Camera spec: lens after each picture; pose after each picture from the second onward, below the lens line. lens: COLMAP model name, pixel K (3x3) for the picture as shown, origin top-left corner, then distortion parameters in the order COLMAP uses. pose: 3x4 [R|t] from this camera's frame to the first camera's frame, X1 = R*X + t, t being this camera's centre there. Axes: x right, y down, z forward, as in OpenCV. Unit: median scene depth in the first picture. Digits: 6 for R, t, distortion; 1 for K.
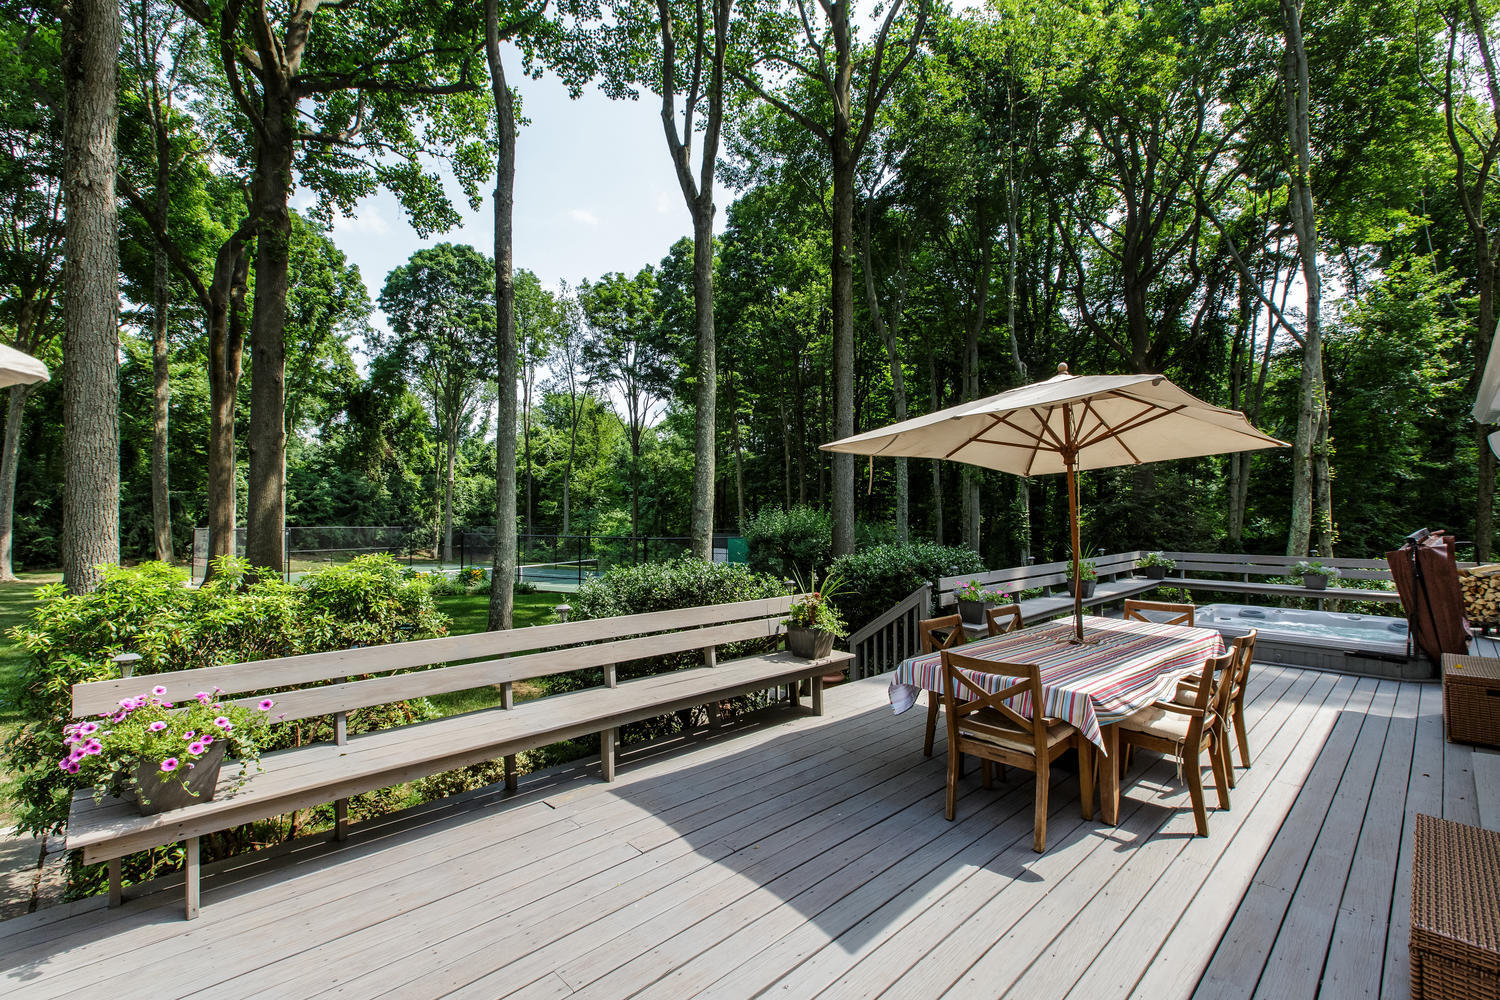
lens RADIAL K [[661.7, 0, 741.2], [0, 661.7, 501.3], [0, 0, 1]] dist [-0.001811, -0.000709]
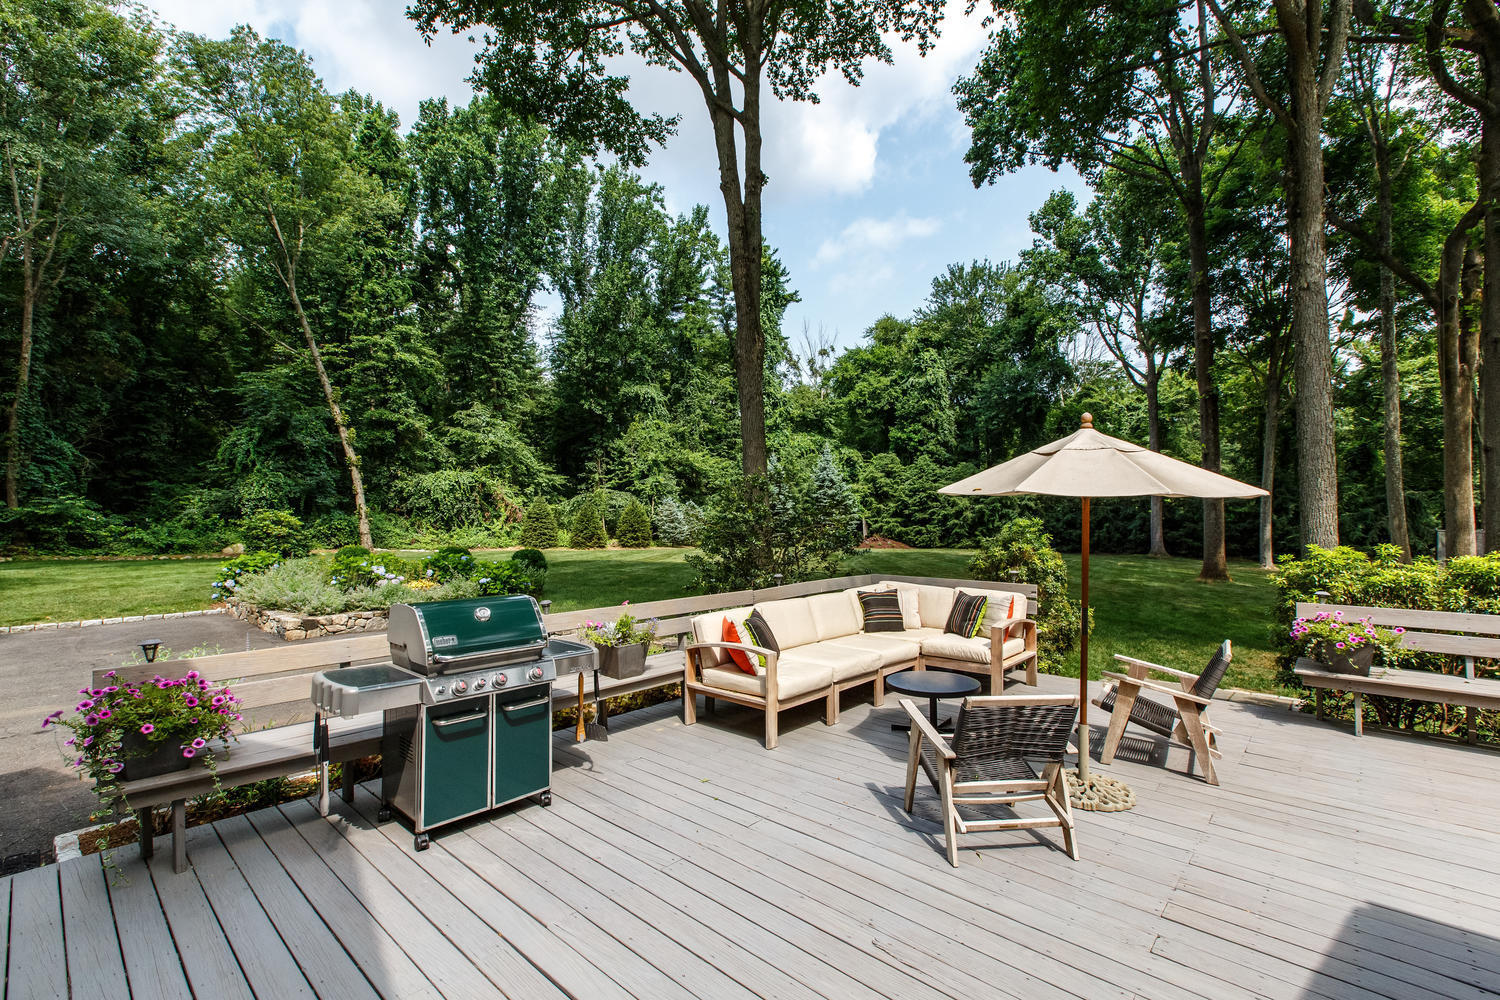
lens RADIAL K [[661.7, 0, 741.2], [0, 661.7, 501.3], [0, 0, 1]] dist [-0.001811, -0.000709]
pose [[0.059291, -0.020176, -0.998037, 0.358770], [0.018933, 0.999639, -0.019084, -0.009905], [0.998061, -0.017764, 0.059651, -0.319785]]
